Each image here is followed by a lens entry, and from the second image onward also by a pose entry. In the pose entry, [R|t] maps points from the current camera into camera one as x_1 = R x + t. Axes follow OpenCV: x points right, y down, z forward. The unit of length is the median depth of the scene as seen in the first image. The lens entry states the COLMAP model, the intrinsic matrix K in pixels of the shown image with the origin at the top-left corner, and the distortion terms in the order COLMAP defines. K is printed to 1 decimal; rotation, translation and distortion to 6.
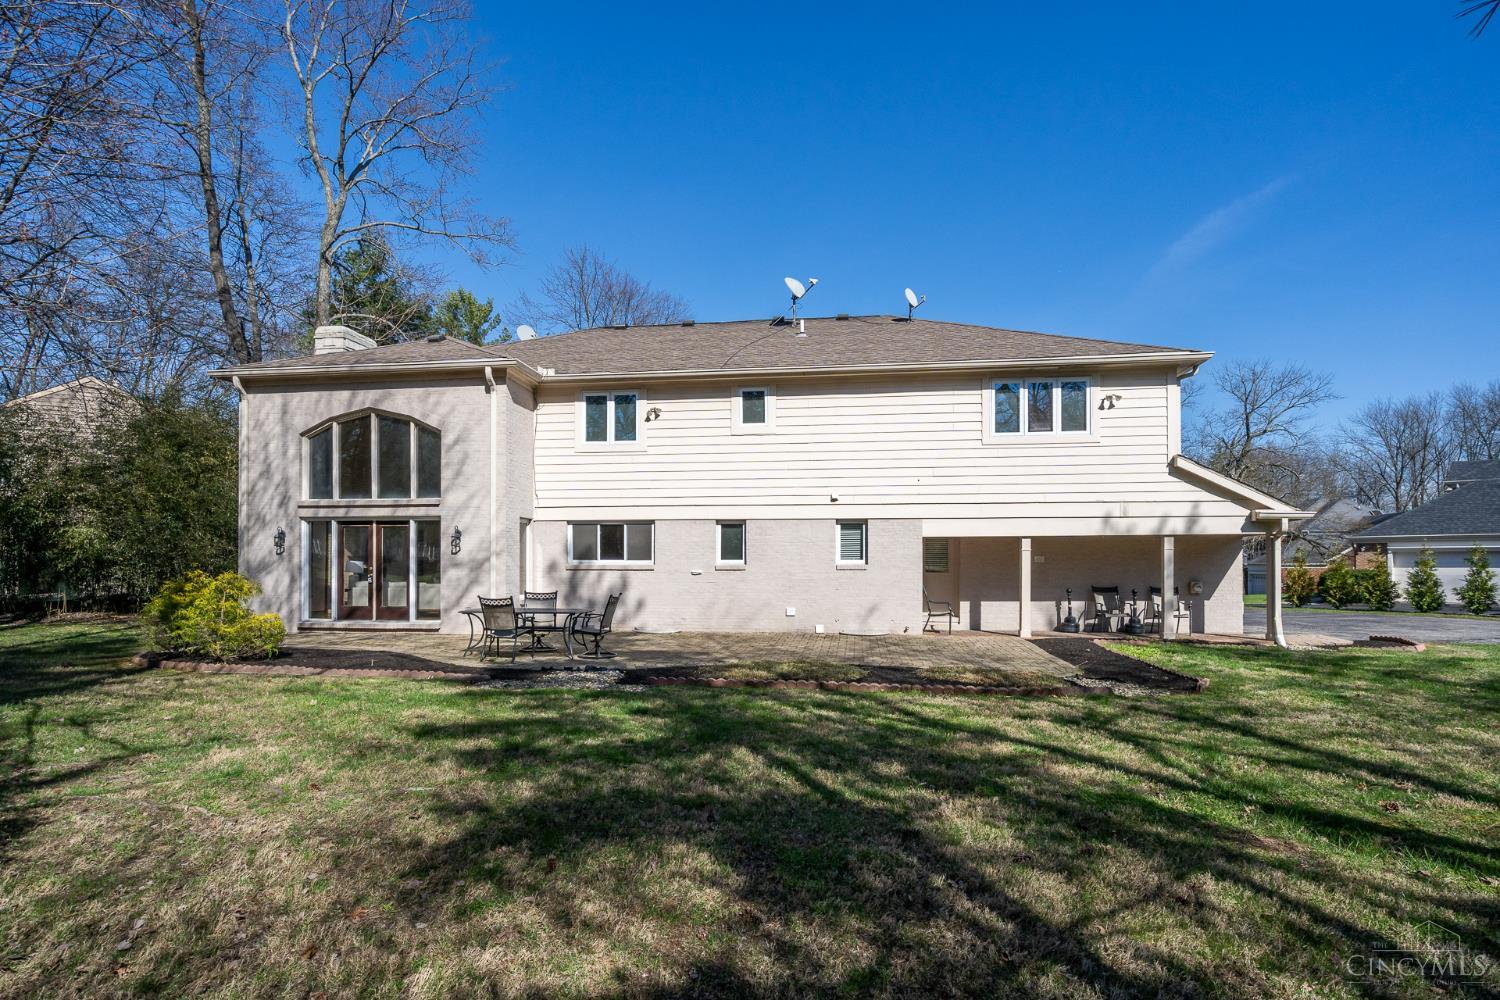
lens RADIAL K [[748.1, 0, 713.6], [0, 748.1, 554.5], [0, 0, 1]] dist [0.010244, 0.000468]
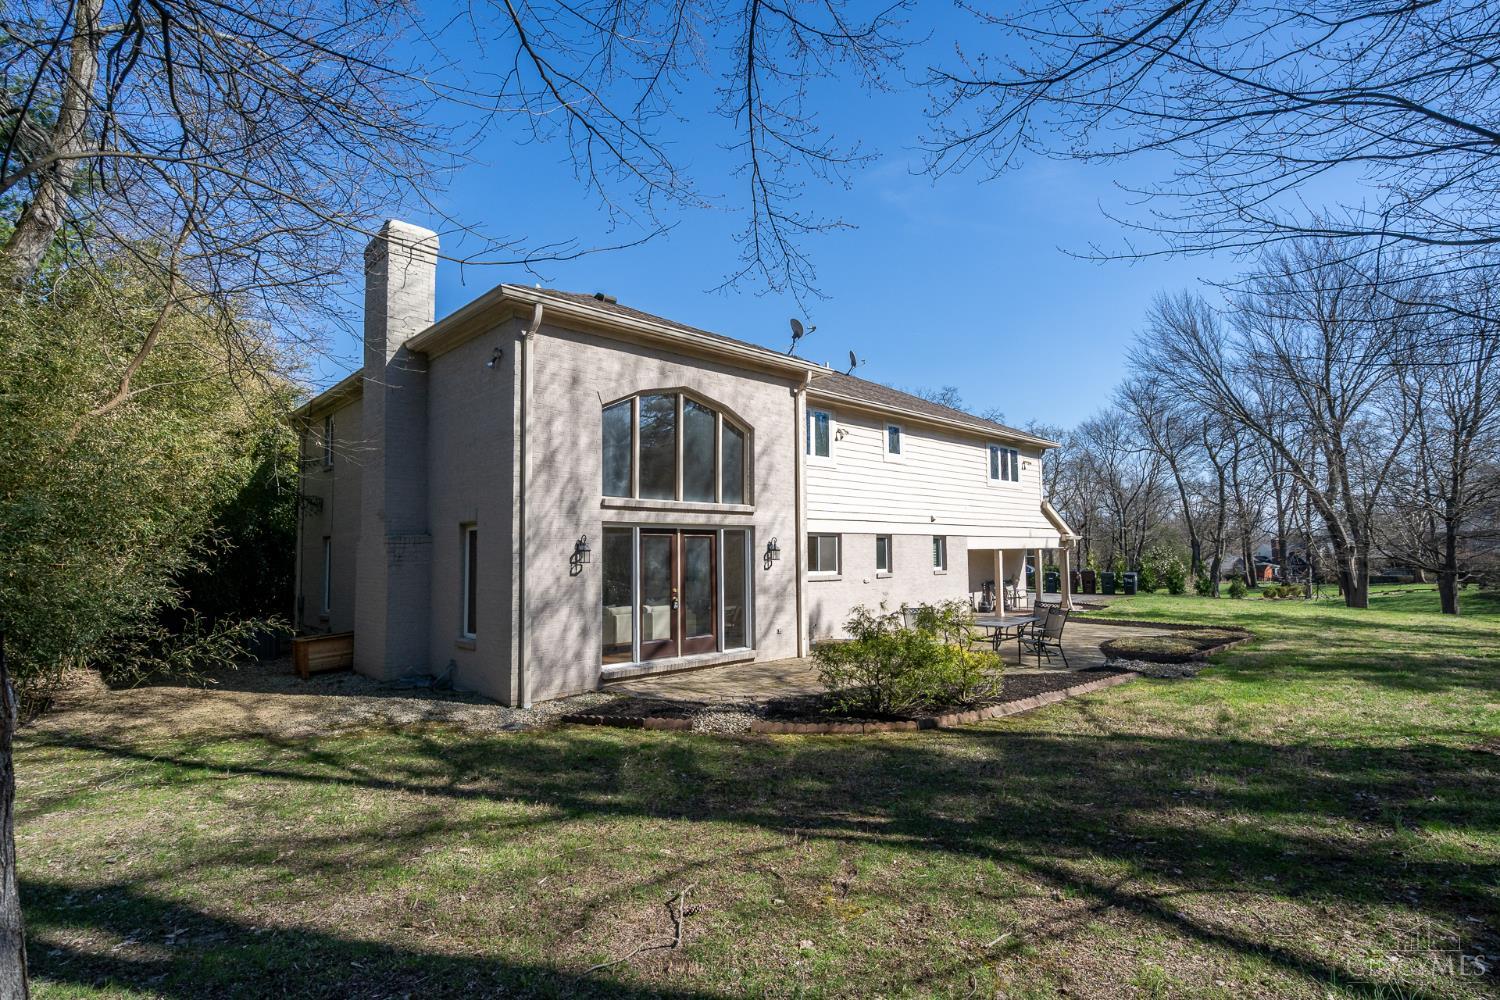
lens RADIAL K [[748.1, 0, 750.8], [0, 748.1, 501.3], [0, 0, 1]] dist [0.010244, 0.000468]
pose [[0.612412, 0.050100, 0.788950, -1.027651], [0.007516, 0.997576, -0.069182, -0.019311], [-0.790503, 0.048298, 0.610550, 0.461217]]
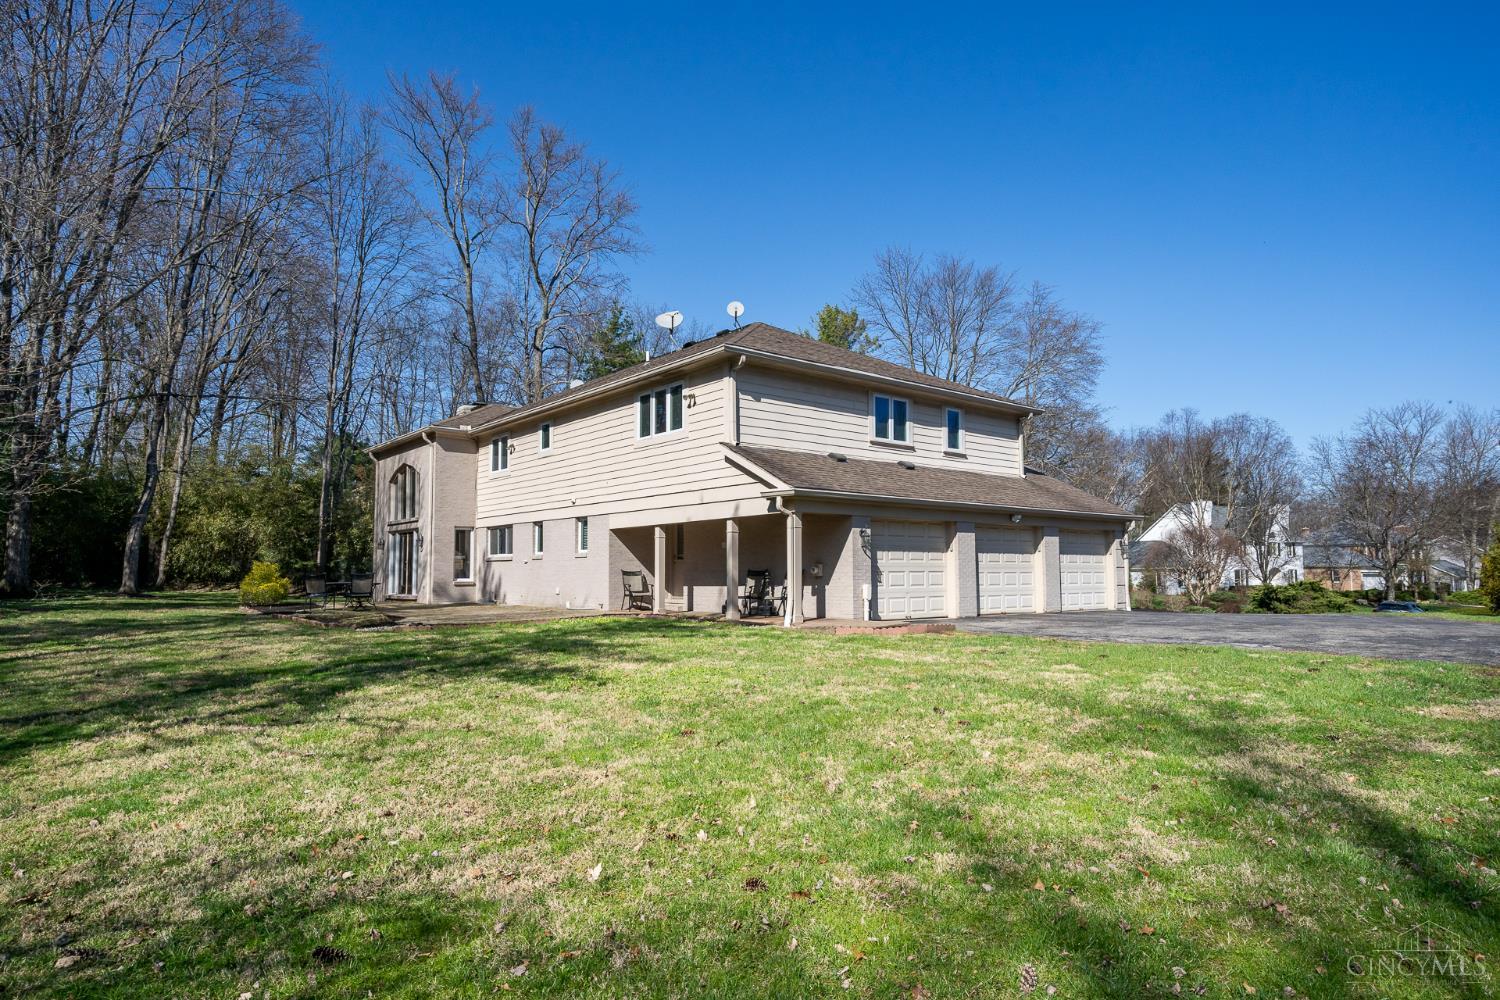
lens RADIAL K [[860.0, 0, 756.9], [0, 860.0, 503.1], [0, 0, 1]] dist [-0.001293, 0.000087]
pose [[0.740633, -0.058726, -0.669338, 1.356315], [0.005542, 0.996673, -0.081314, 0.048059], [0.671887, 0.056514, 0.738494, 0.131215]]
